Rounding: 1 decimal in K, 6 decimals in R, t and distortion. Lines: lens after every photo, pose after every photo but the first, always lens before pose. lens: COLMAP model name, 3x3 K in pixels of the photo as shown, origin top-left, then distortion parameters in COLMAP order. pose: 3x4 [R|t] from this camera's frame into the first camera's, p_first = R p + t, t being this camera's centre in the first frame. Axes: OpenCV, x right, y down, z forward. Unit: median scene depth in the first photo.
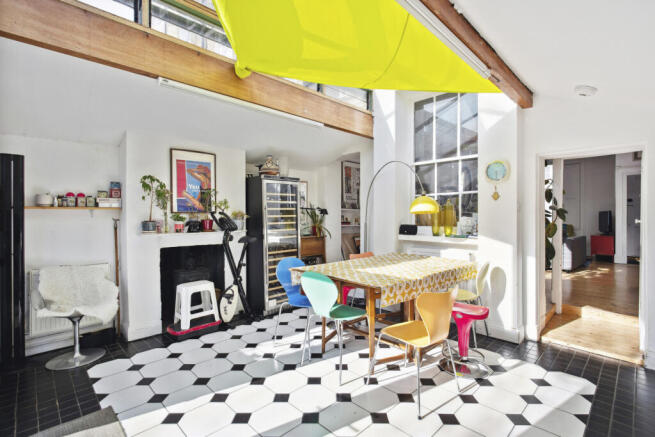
lens RADIAL K [[316.5, 0, 325.1], [0, 316.5, 215.6], [0, 0, 1]] dist [-0.005587, -0.000310]
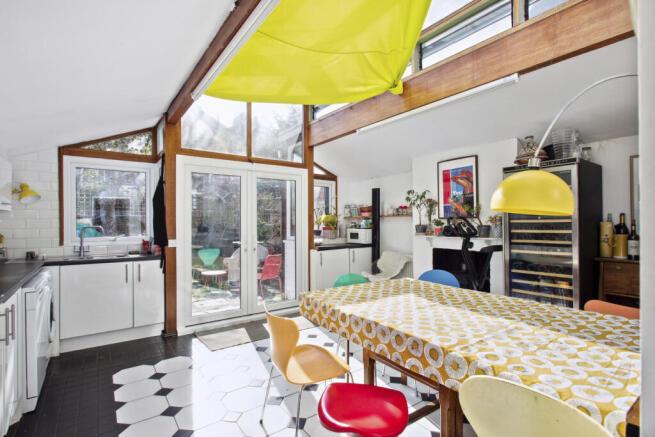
lens RADIAL K [[316.5, 0, 324.9], [0, 316.5, 222.3], [0, 0, 1]] dist [-0.005587, -0.000310]
pose [[-0.157891, 0.005853, -0.987439, 0.697102], [0.007065, 0.999964, 0.004798, -0.003130], [0.987431, -0.006219, -0.157926, 0.754672]]
